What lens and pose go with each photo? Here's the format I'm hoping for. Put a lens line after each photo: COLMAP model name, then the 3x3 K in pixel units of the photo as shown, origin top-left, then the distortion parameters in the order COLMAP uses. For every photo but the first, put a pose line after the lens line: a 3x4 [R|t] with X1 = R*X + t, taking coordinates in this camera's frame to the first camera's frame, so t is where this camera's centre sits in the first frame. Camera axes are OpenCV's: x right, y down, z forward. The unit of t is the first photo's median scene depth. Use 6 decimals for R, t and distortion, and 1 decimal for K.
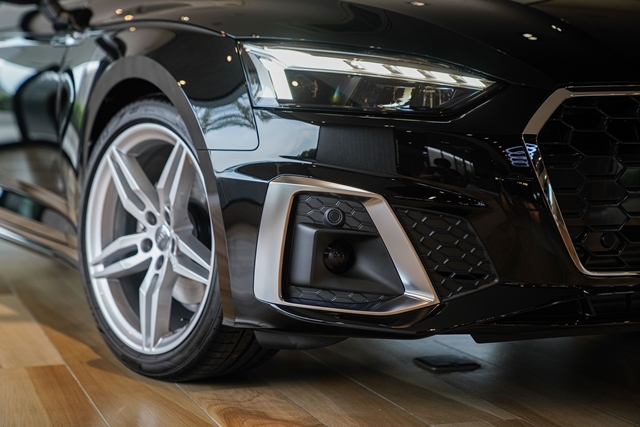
lens RADIAL K [[1155.1, 0, 320.8], [0, 1155.1, 212.8], [0, 0, 1]] dist [-0.022599, 0.000000]
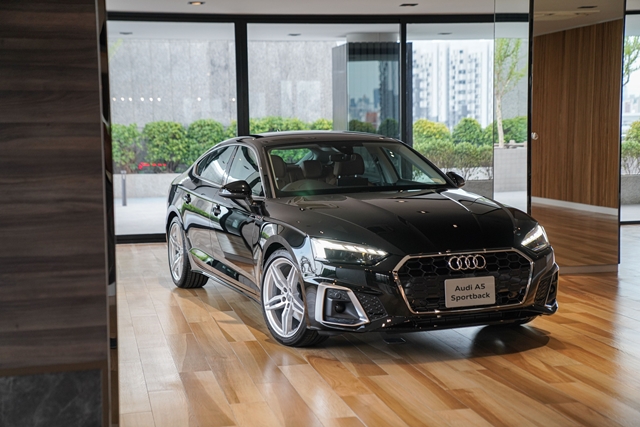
lens RADIAL K [[1082.6, 0, 319.6], [0, 1082.6, 213.2], [0, 0, 1]] dist [-0.072870, 0.000000]
pose [[0.988661, -0.015050, -0.149407, 0.350293], [0.017701, 0.999708, 0.016428, -0.233671], [0.149116, -0.018887, 0.988639, -1.682222]]
